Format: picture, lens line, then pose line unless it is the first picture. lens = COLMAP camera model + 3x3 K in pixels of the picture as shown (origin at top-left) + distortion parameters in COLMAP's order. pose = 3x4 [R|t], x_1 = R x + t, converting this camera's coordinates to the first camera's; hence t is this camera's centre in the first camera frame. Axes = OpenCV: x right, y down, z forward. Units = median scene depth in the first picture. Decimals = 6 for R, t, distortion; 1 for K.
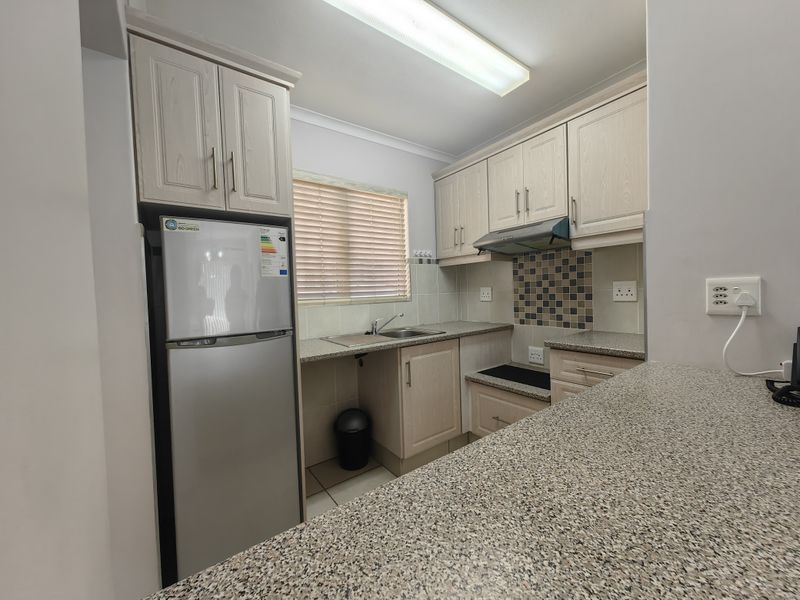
lens RADIAL K [[310.1, 0, 397.6], [0, 310.1, 300.0], [0, 0, 1]] dist [0.003291, 0.000013]
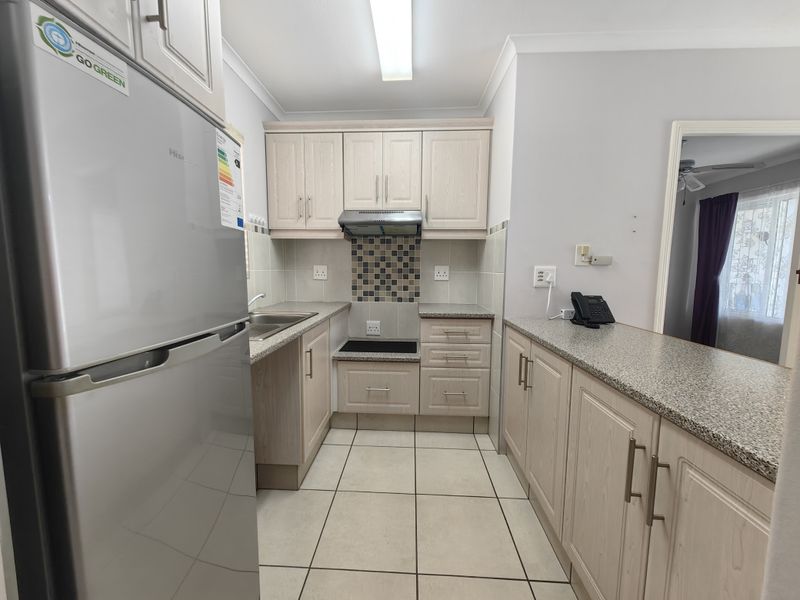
lens RADIAL K [[310.1, 0, 397.6], [0, 310.1, 300.0], [0, 0, 1]] dist [0.003291, 0.000013]
pose [[0.624057, -0.038738, 0.780418, -0.400355], [-0.008512, 0.998374, 0.056364, 0.012690], [-0.781333, -0.041817, 0.622712, 0.248469]]
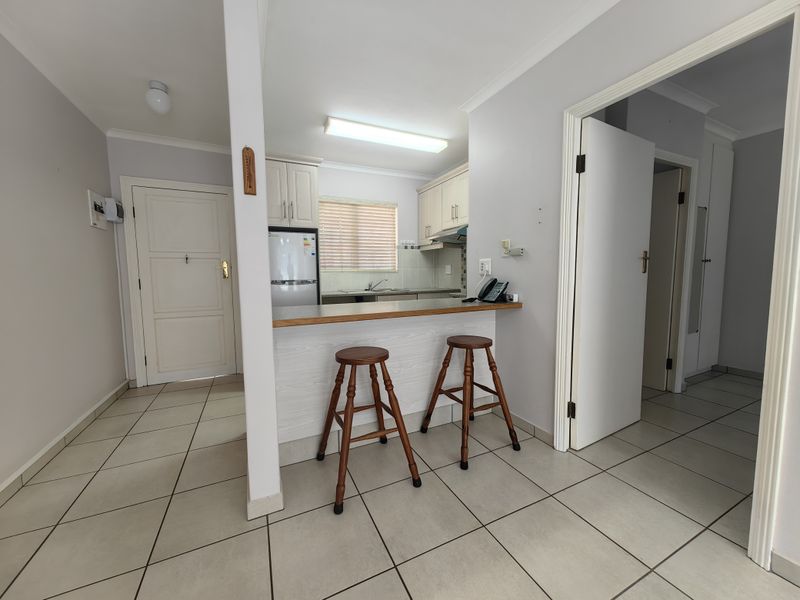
lens RADIAL K [[310.1, 0, 397.6], [0, 310.1, 300.0], [0, 0, 1]] dist [0.003291, 0.000013]
pose [[0.981995, 0.039483, -0.184737, 0.400746], [-0.027897, 0.997502, 0.064903, 0.047457], [0.186838, -0.058581, 0.980643, -0.669909]]
